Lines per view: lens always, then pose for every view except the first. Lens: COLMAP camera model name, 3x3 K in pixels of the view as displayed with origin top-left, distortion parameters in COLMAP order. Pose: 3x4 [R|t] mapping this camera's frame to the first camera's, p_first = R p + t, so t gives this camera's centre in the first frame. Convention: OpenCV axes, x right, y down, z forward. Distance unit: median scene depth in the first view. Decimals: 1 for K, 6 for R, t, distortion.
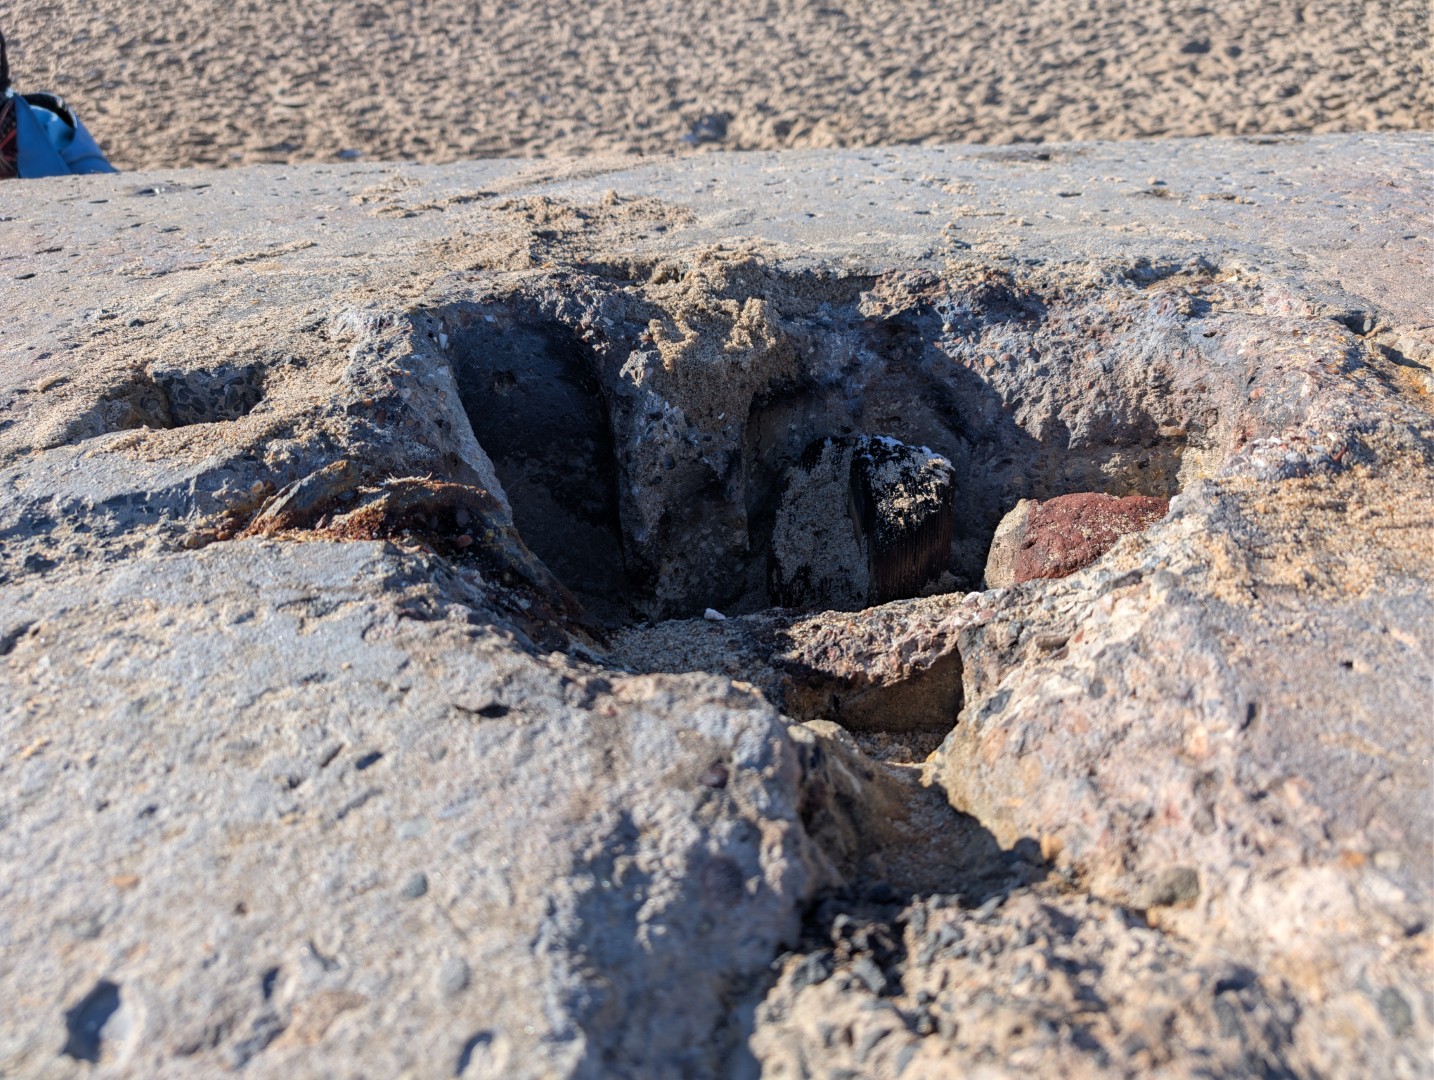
lens RADIAL K [[978.7, 0, 715.9], [0, 978.7, 545.7], [0, 0, 1]] dist [0.022621, -0.001597]
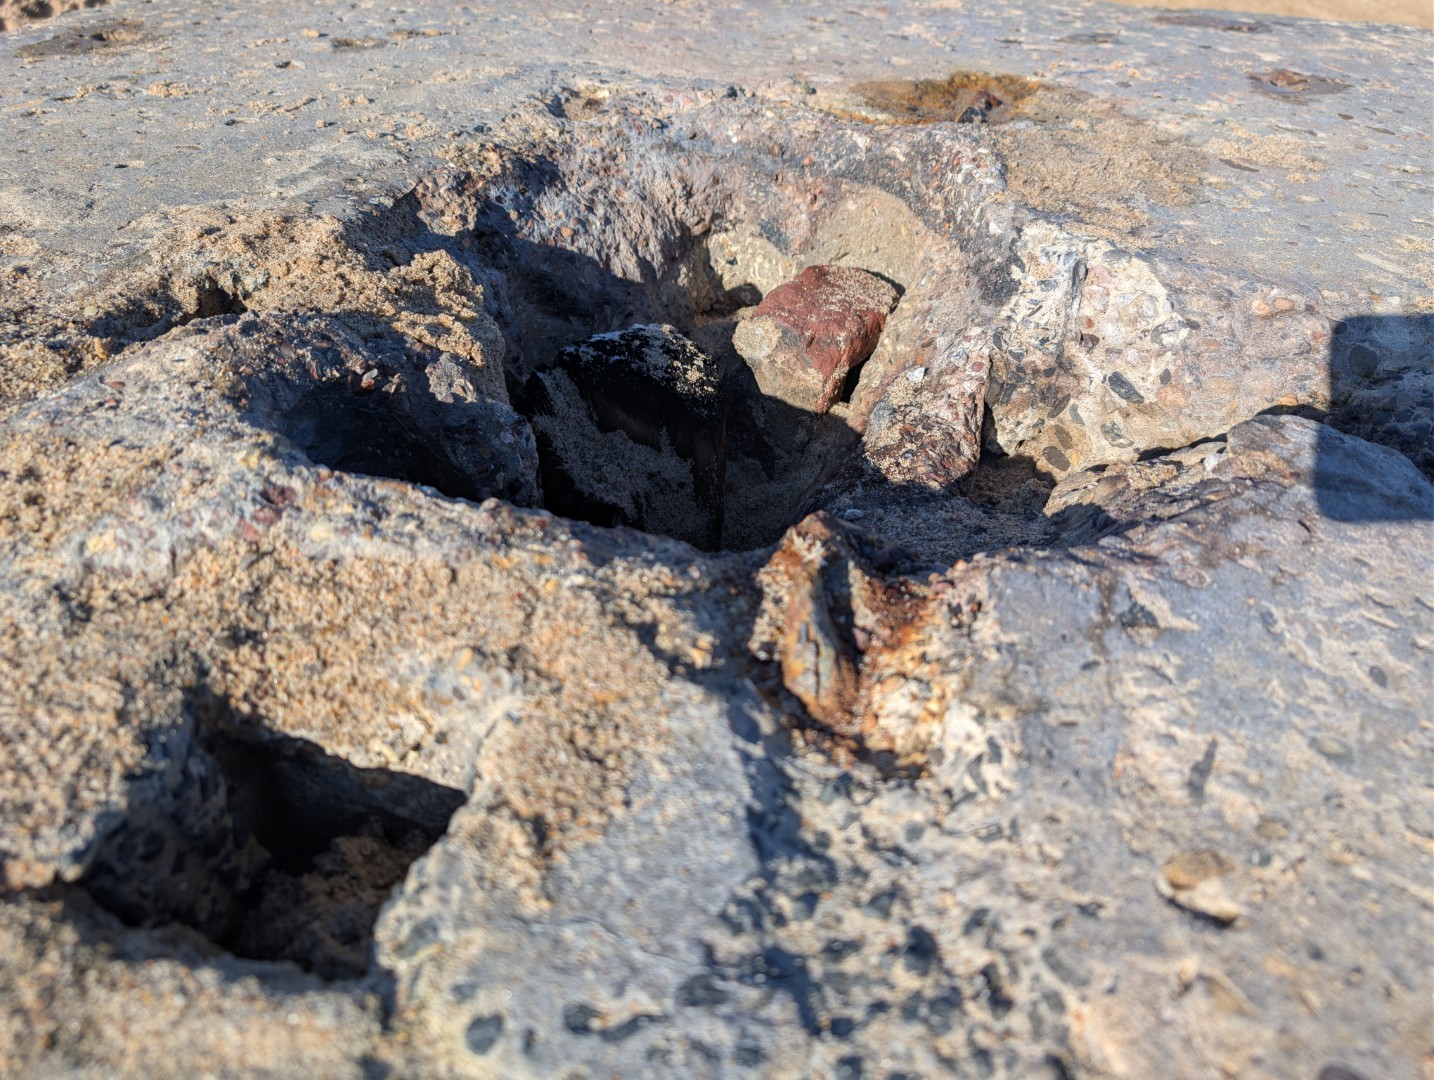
lens RADIAL K [[1012.6, 0, 717.1], [0, 1012.6, 535.6], [0, 0, 1]] dist [0.035017, -0.041145]
pose [[0.340865, -0.563737, 0.752338, -0.609985], [0.477927, 0.793048, 0.377705, -0.266479], [-0.809566, 0.230816, 0.539747, 0.425857]]
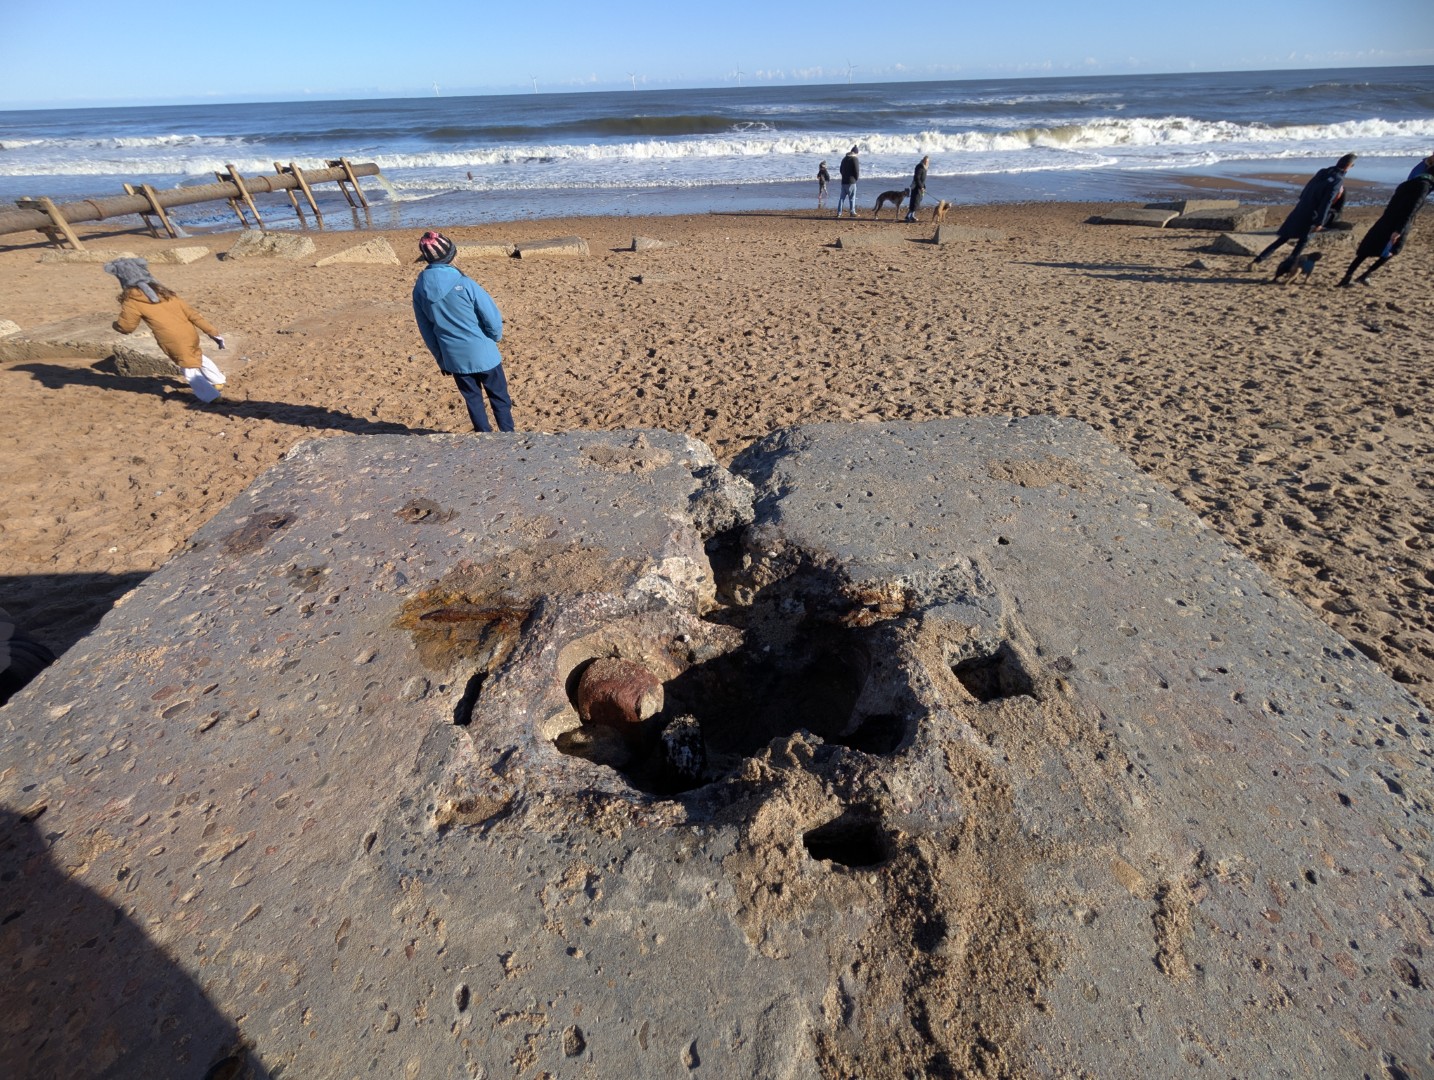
lens RADIAL K [[542.9, 0, 709.0], [0, 542.9, 538.2], [0, 0, 1]] dist [0.000381, 0.000484]
pose [[-0.997020, -0.022664, 0.073736, 0.045286], [0.063497, 0.301668, 0.951296, -1.246194], [-0.043804, 0.953144, -0.299330, 0.884181]]
